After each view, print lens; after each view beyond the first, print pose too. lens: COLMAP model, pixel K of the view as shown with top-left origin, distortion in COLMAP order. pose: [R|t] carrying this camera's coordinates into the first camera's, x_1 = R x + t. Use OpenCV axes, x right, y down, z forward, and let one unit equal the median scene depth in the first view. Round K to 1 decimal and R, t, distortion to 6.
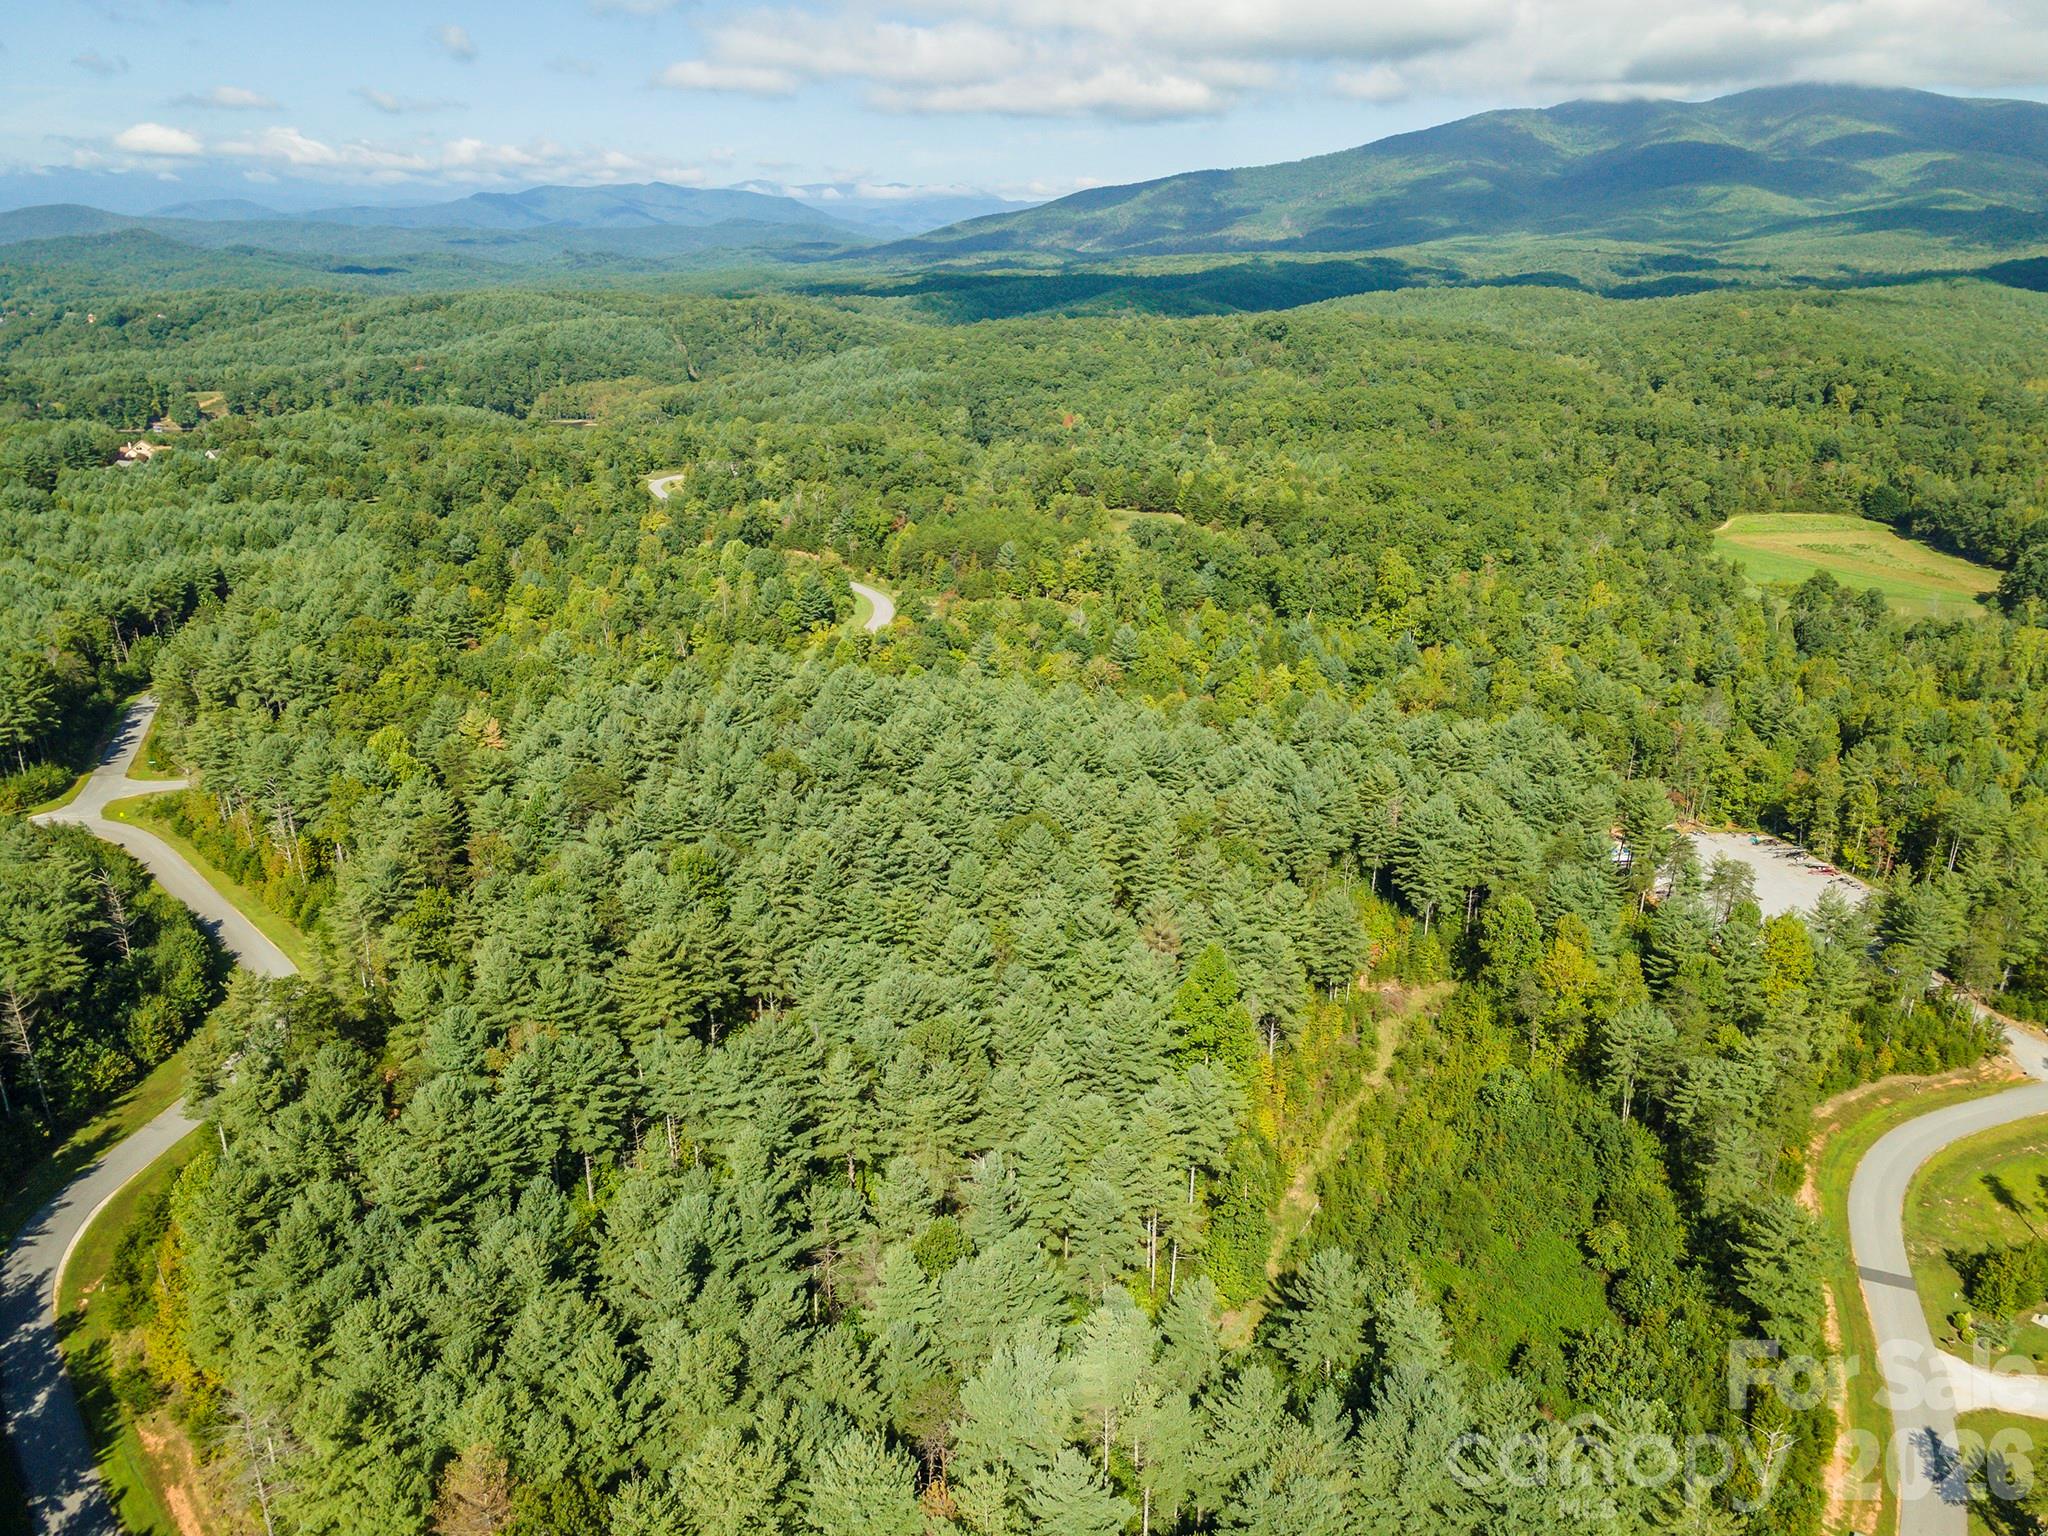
lens RADIAL K [[1486.1, 0, 1014.6], [0, 1486.1, 764.2], [0, 0, 1]] dist [0.037594, 0.029944]
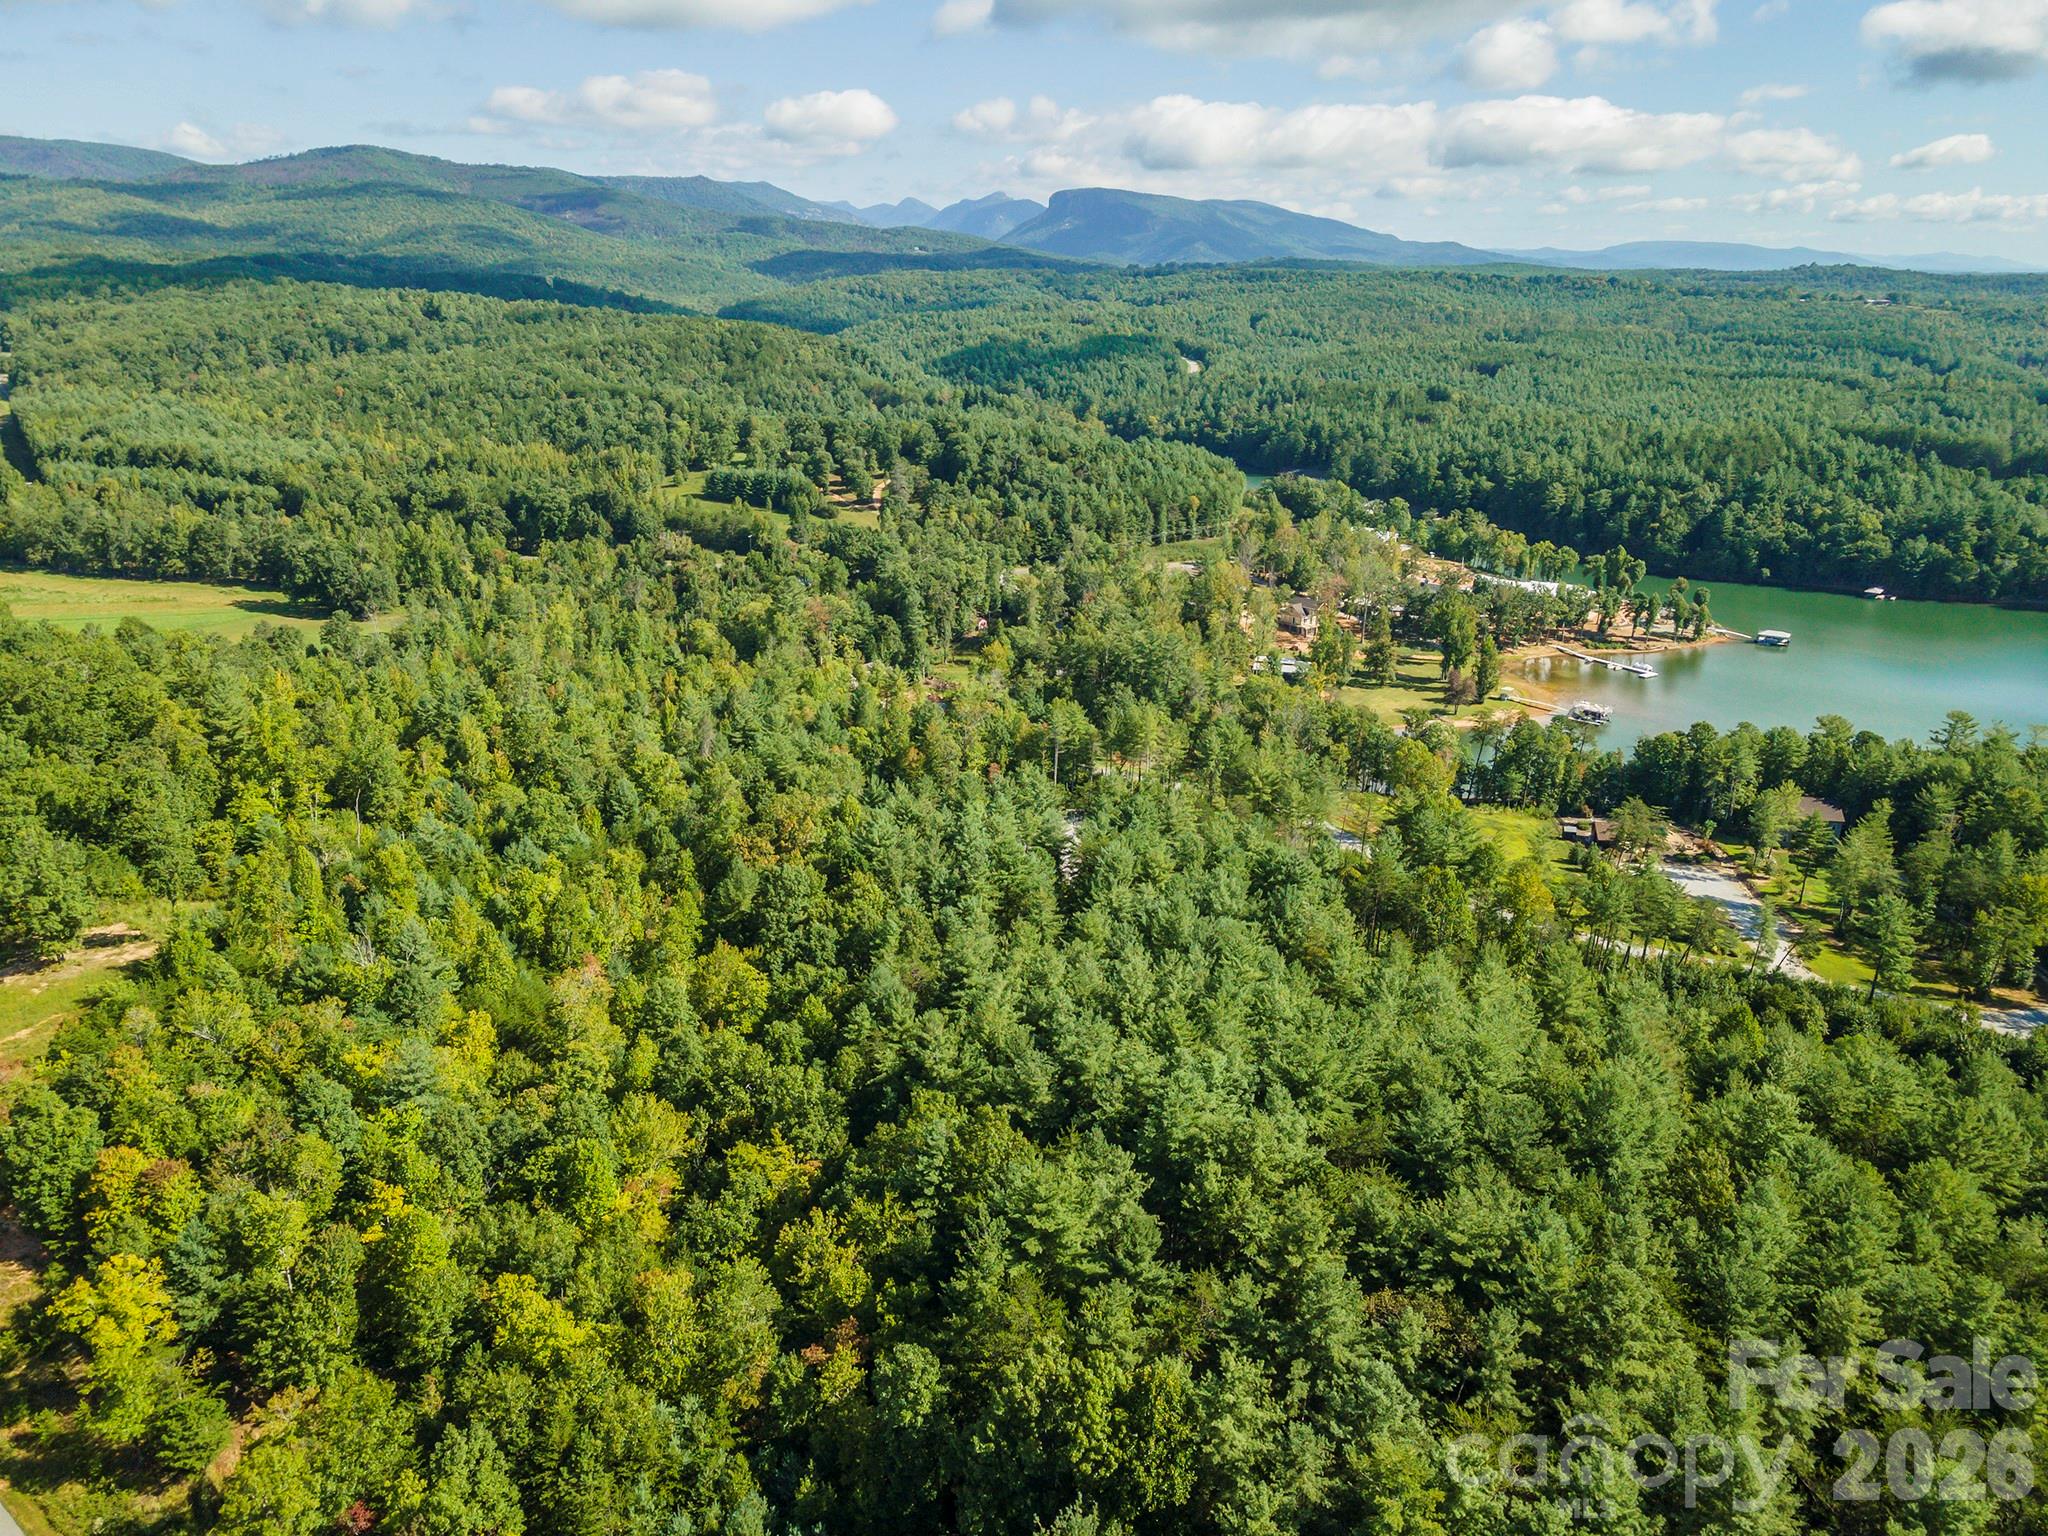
lens RADIAL K [[1486.1, 0, 1012.9], [0, 1486.1, 767.0], [0, 0, 1]] dist [0.037594, 0.029944]
pose [[0.074314, -0.327099, 0.942063, -0.097232], [0.314186, 0.904246, 0.289184, -0.056424], [-0.946449, 0.274492, 0.169968, 0.165417]]
